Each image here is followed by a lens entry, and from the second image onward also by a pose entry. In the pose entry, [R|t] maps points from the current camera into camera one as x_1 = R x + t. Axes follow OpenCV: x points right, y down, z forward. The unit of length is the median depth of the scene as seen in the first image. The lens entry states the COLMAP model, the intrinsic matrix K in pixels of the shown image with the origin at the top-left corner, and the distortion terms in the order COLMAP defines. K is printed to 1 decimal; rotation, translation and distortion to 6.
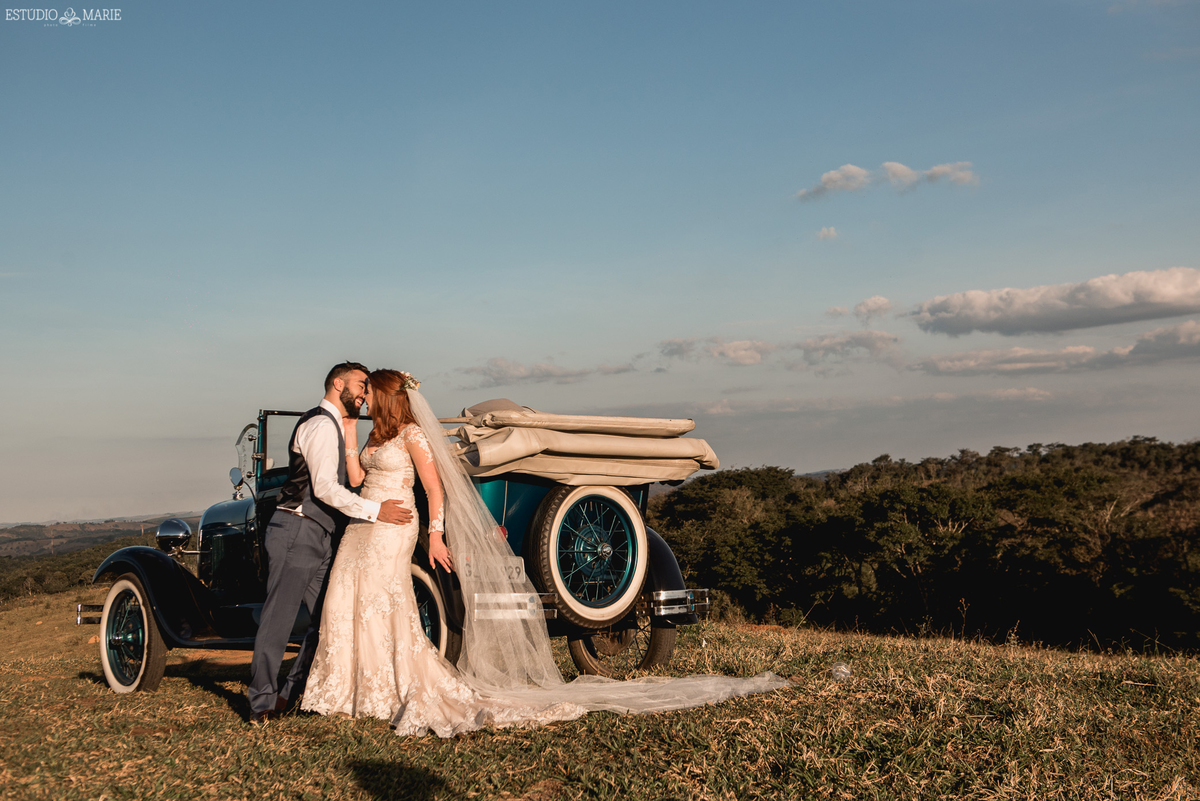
lens RADIAL K [[1569.3, 0, 600.0], [0, 1569.3, 400.5], [0, 0, 1]] dist [-0.079522, 0.937987]
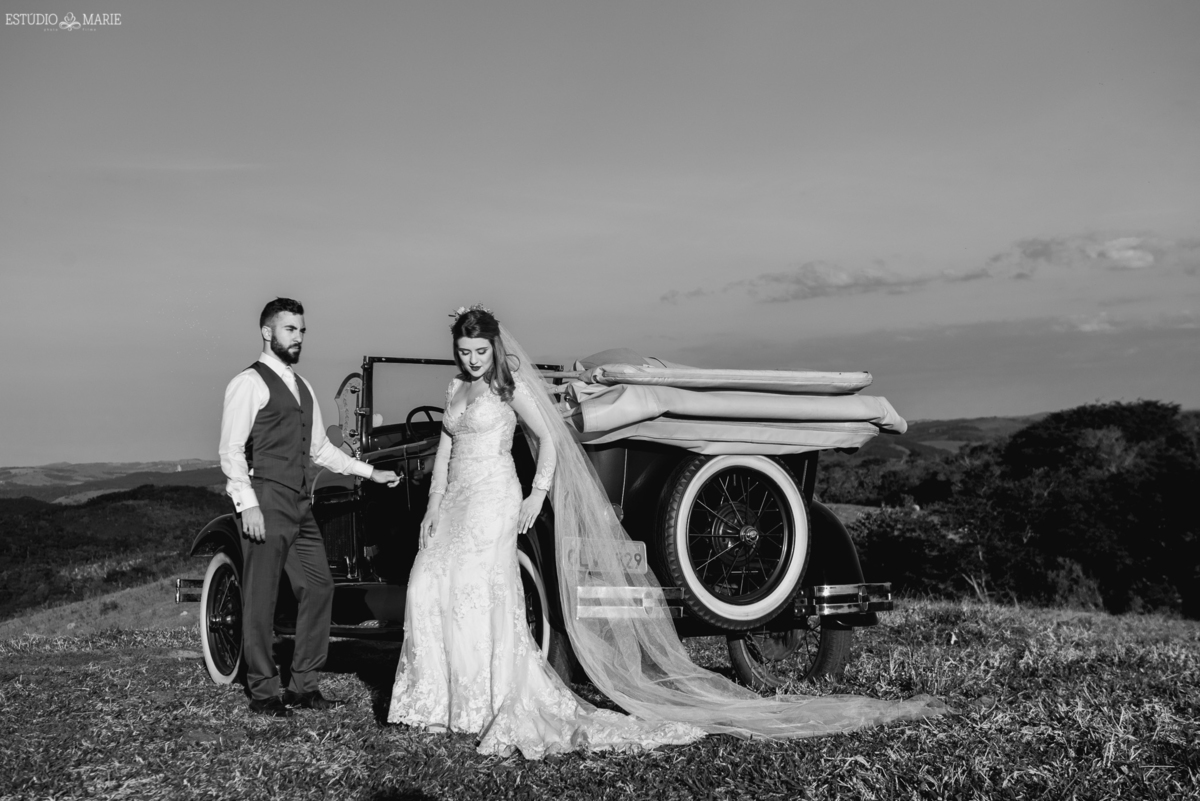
lens RADIAL K [[1925.3, 0, 600.0], [0, 1925.3, 400.5], [0, 0, 1]] dist [0.006051, 0.078603]
pose [[0.984350, 0.006159, -0.176114, 0.102442], [0.001717, 0.999006, 0.044537, -0.018556], [0.176213, -0.044142, 0.983362, 0.008108]]
